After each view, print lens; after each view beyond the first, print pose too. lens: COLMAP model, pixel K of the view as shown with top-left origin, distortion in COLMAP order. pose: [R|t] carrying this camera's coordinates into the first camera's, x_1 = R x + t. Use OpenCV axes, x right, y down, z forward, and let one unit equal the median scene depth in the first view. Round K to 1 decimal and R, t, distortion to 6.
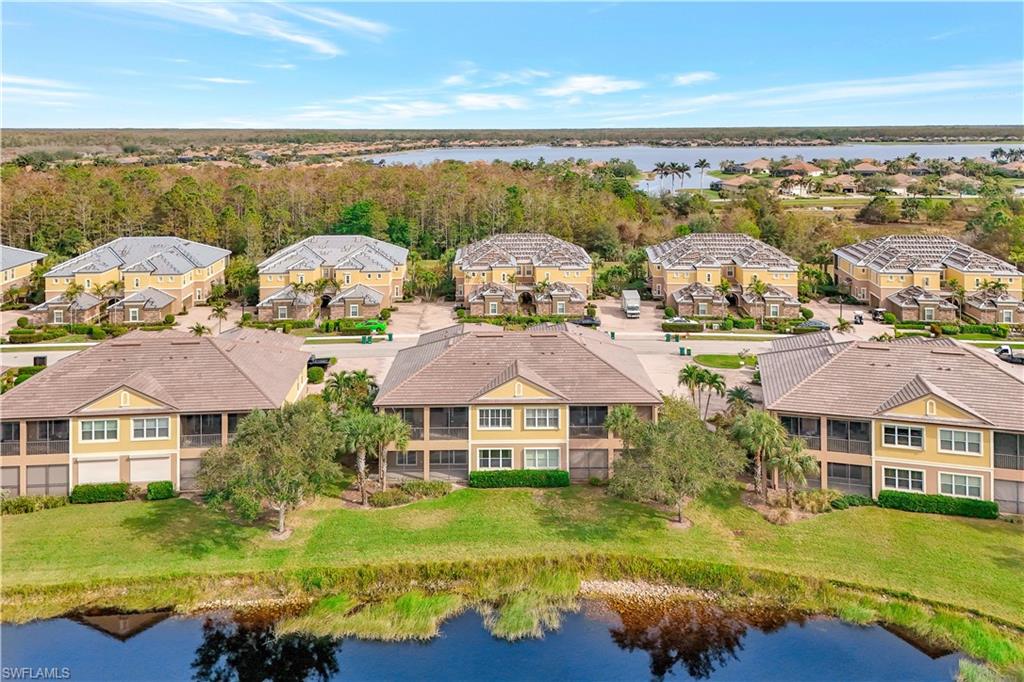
lens RADIAL K [[722.5, 0, 505.7], [0, 722.5, 337.5], [0, 0, 1]] dist [0.047023, 0.000176]
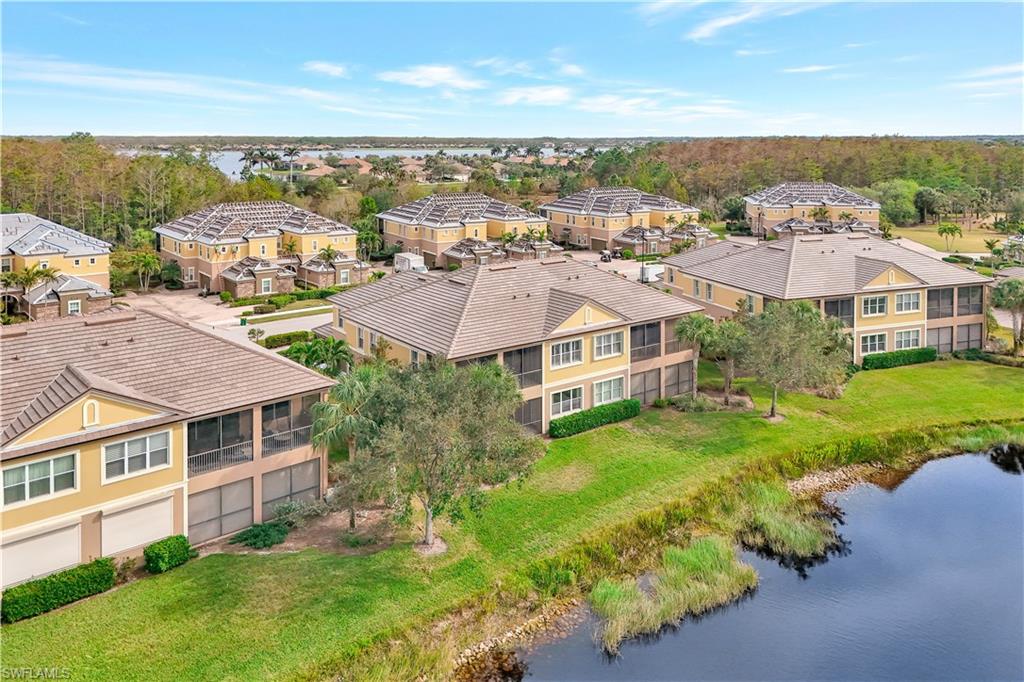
lens RADIAL K [[722.5, 0, 505.7], [0, 722.5, 337.5], [0, 0, 1]] dist [0.047023, 0.000176]
pose [[0.832310, -0.147856, 0.534228, -0.529825], [0.146020, 0.988211, 0.046008, 0.044232], [-0.534732, 0.039715, 0.844088, 0.322732]]
